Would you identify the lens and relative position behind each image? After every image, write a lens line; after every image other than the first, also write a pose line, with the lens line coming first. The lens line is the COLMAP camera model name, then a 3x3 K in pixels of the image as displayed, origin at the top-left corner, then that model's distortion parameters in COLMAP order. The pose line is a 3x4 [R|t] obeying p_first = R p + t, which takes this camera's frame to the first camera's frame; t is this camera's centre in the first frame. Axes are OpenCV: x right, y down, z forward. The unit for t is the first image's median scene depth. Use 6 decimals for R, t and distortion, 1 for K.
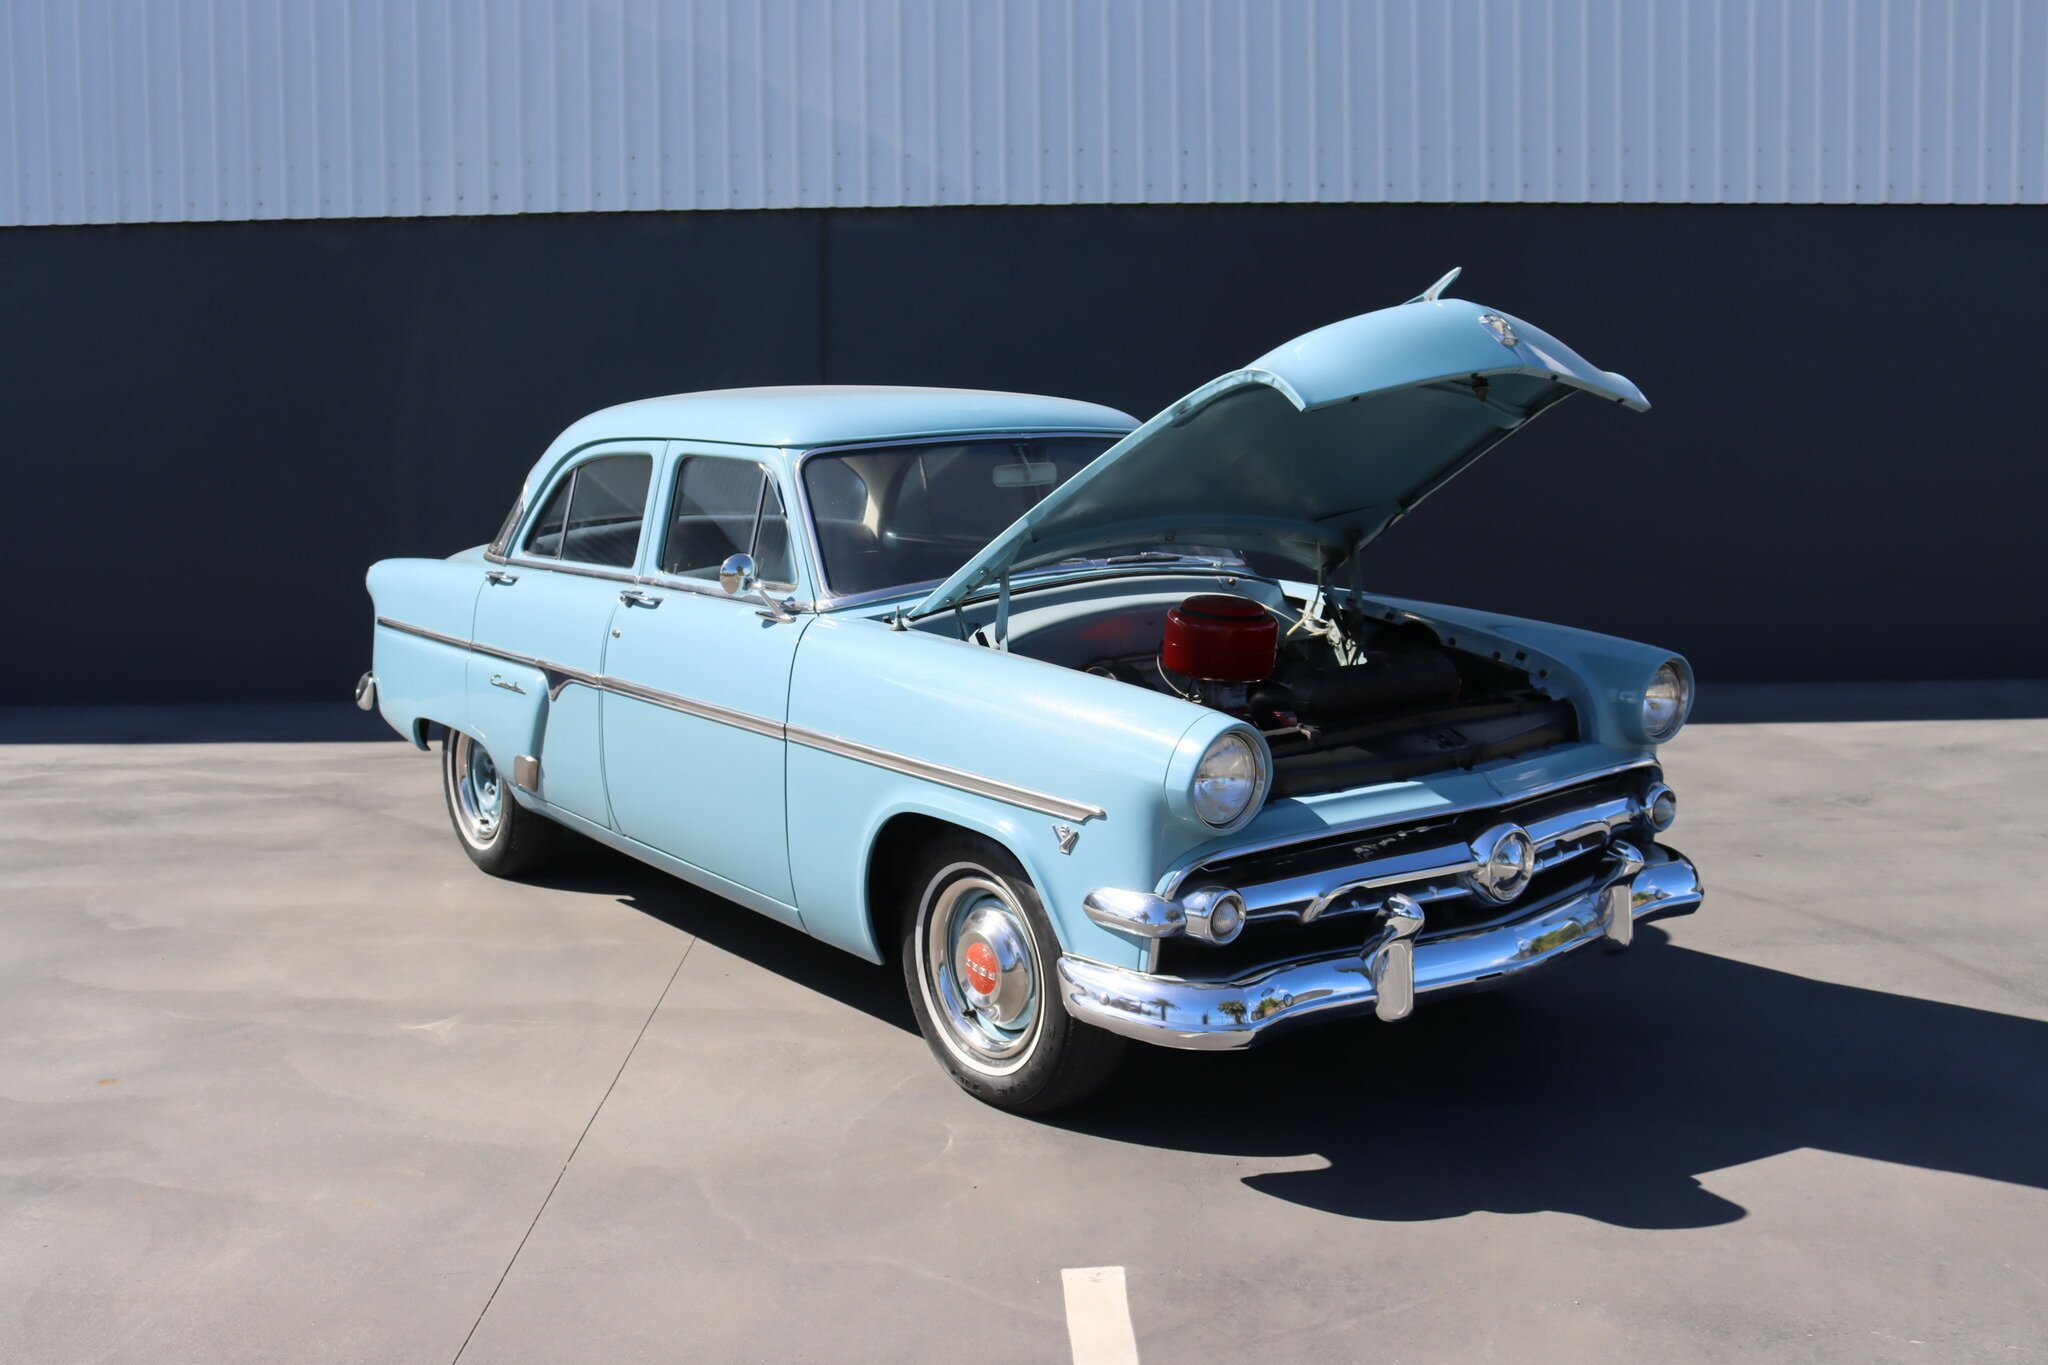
lens RADIAL K [[1987.6, 0, 1020.7], [0, 1987.6, 675.4], [0, 0, 1]] dist [-0.124612, 0.105021]
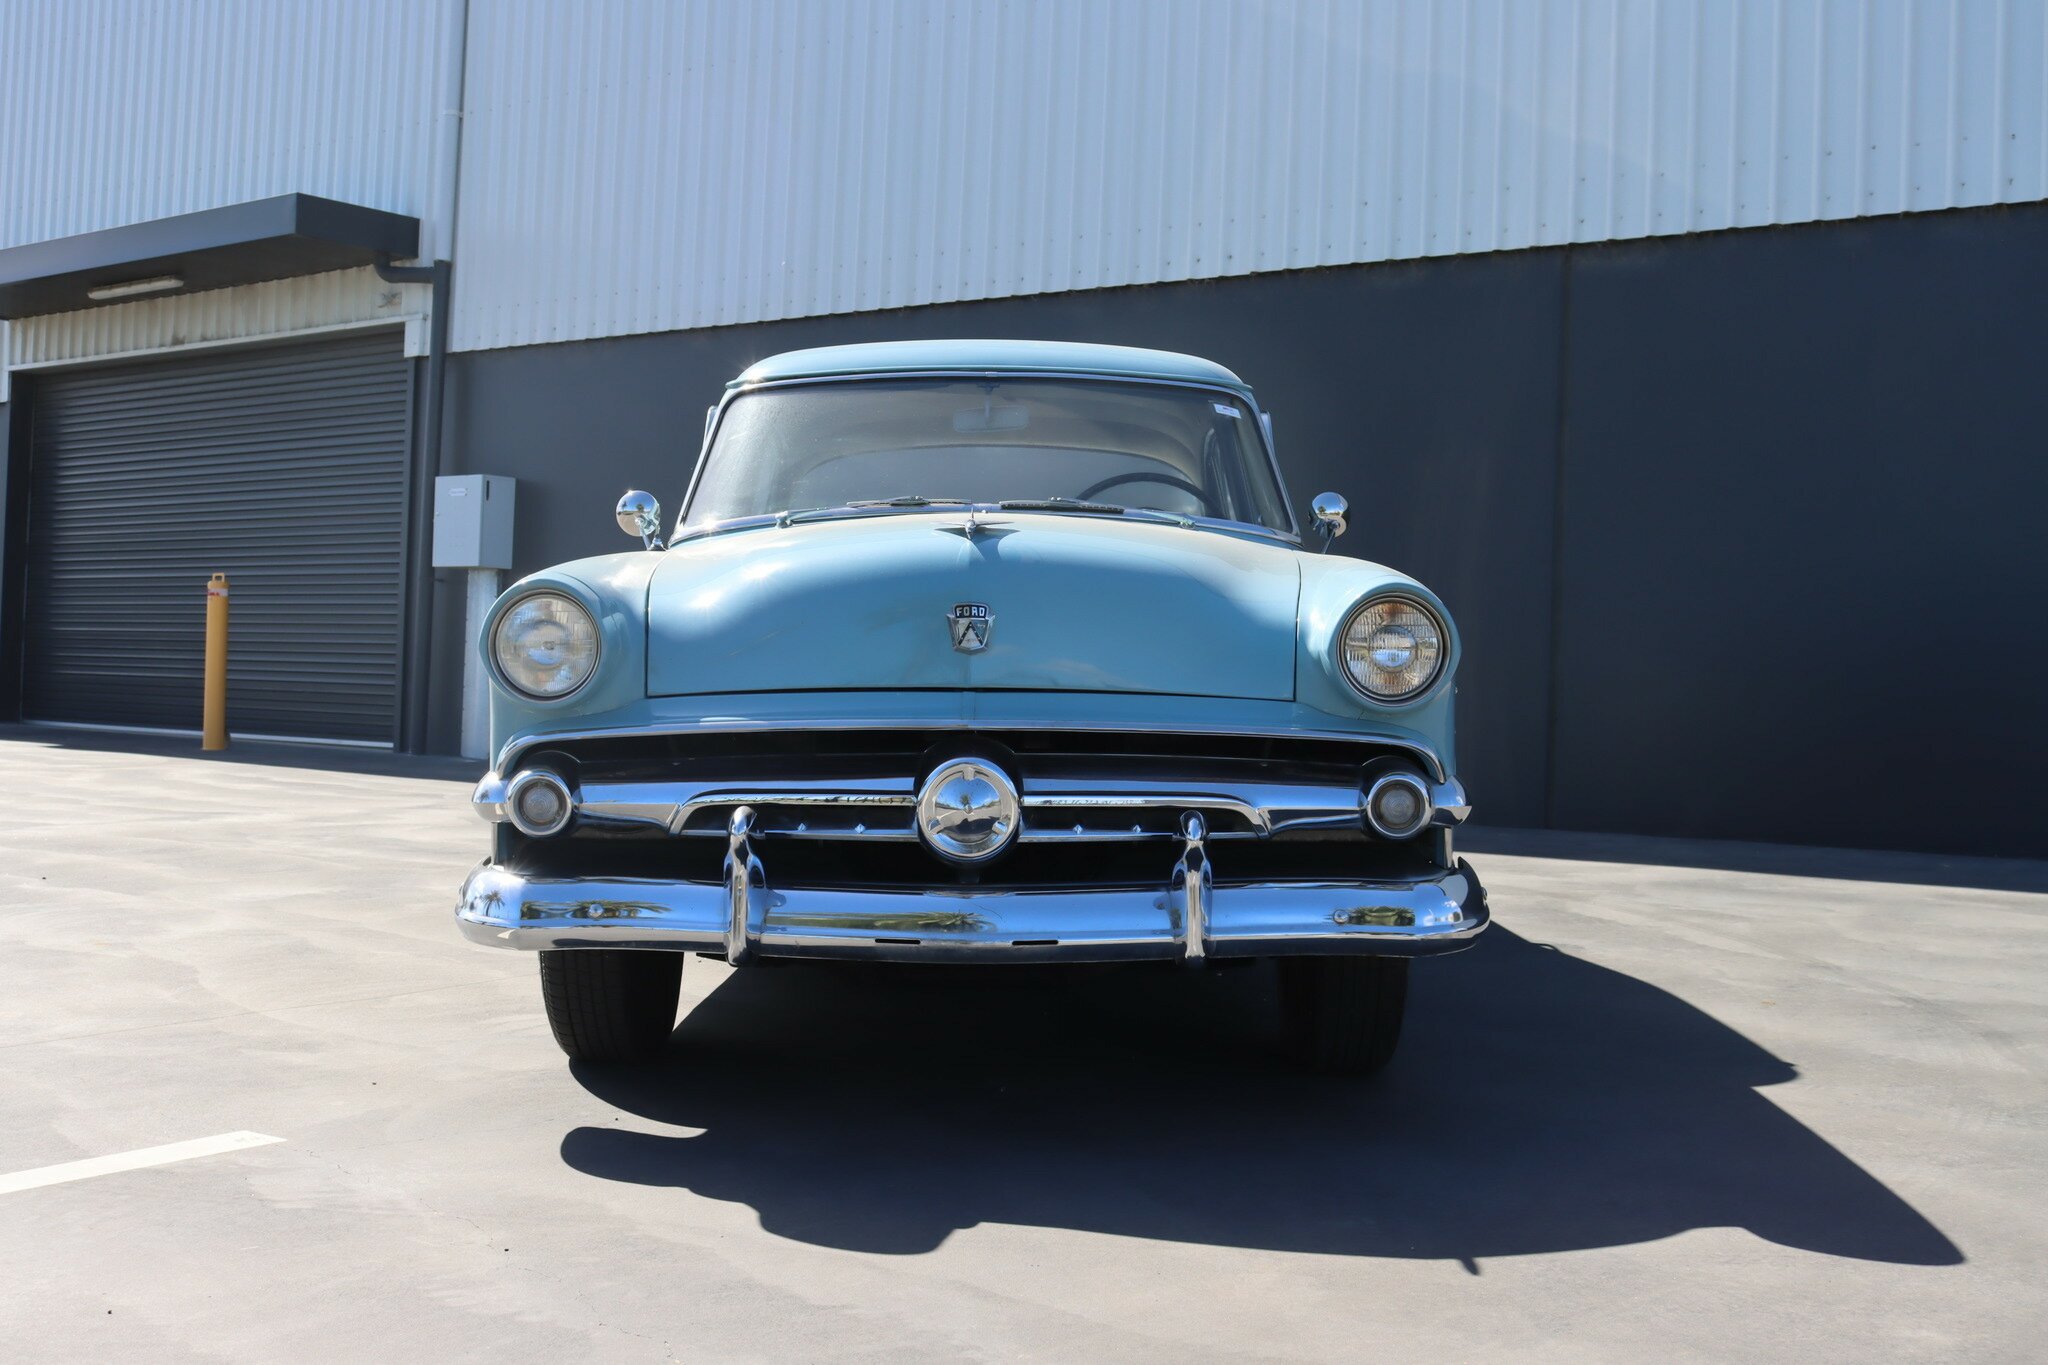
lens RADIAL K [[2283.0, 0, 1027.0], [0, 2283.0, 690.8], [0, 0, 1]] dist [-0.132314, 0.188077]
pose [[0.787230, 0.036492, -0.615579, 0.637164], [-0.099625, 0.992660, -0.068559, 0.085039], [0.608559, 0.115298, 0.785087, 0.234520]]
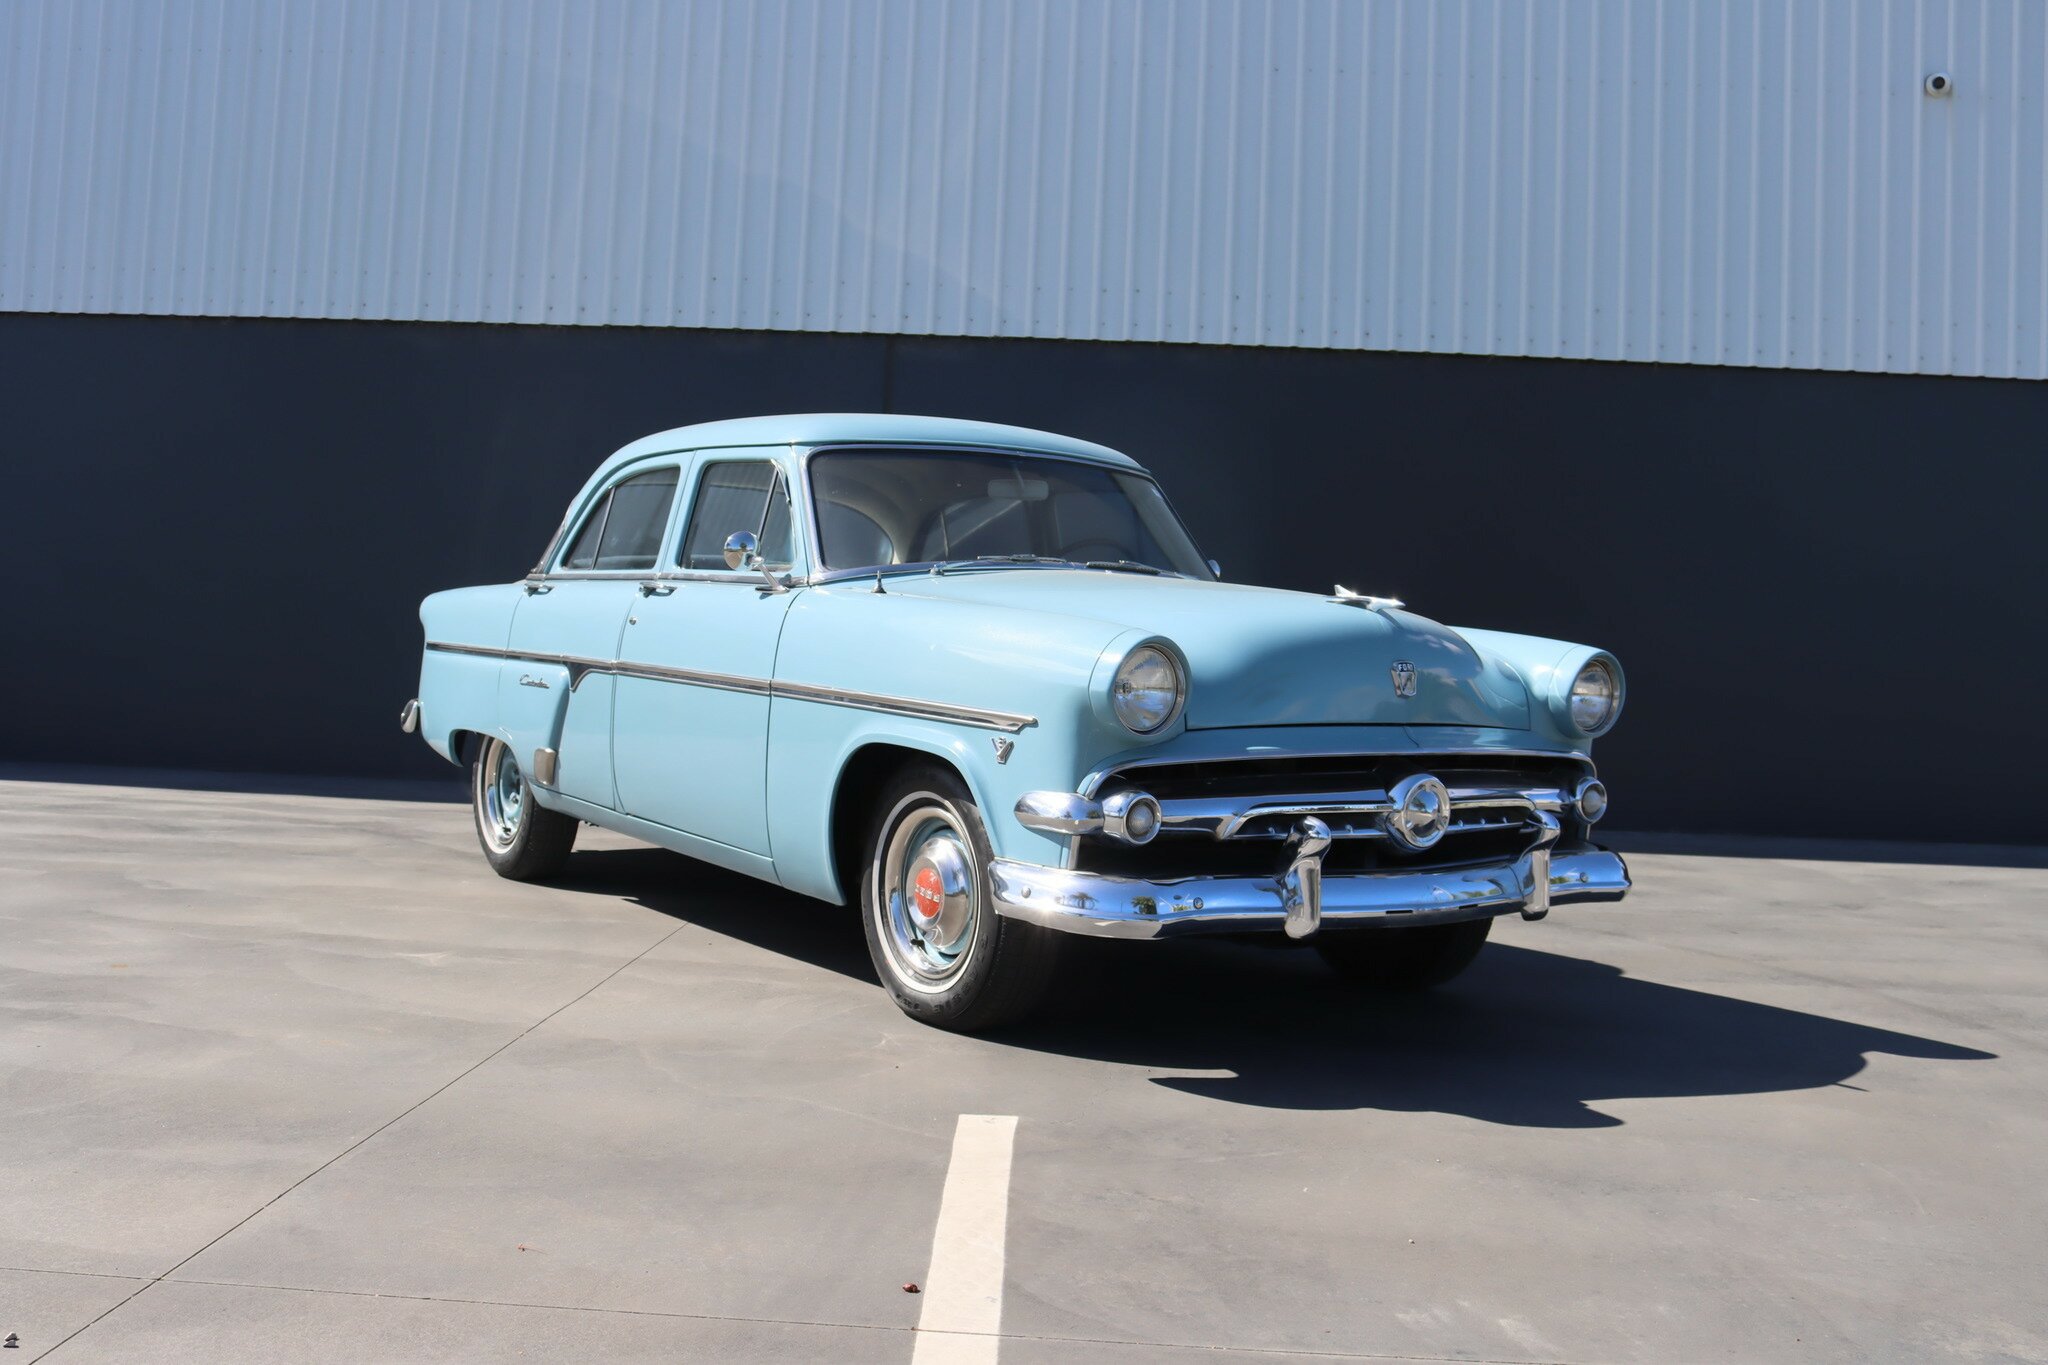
lens RADIAL K [[2008.3, 0, 1025.3], [0, 2008.3, 657.4], [0, 0, 1]] dist [-0.130525, 0.119446]
pose [[0.997602, 0.050218, -0.047618, 0.062365], [-0.055780, 0.990742, -0.123768, 0.123218], [0.040962, 0.126127, 0.991168, -0.067928]]
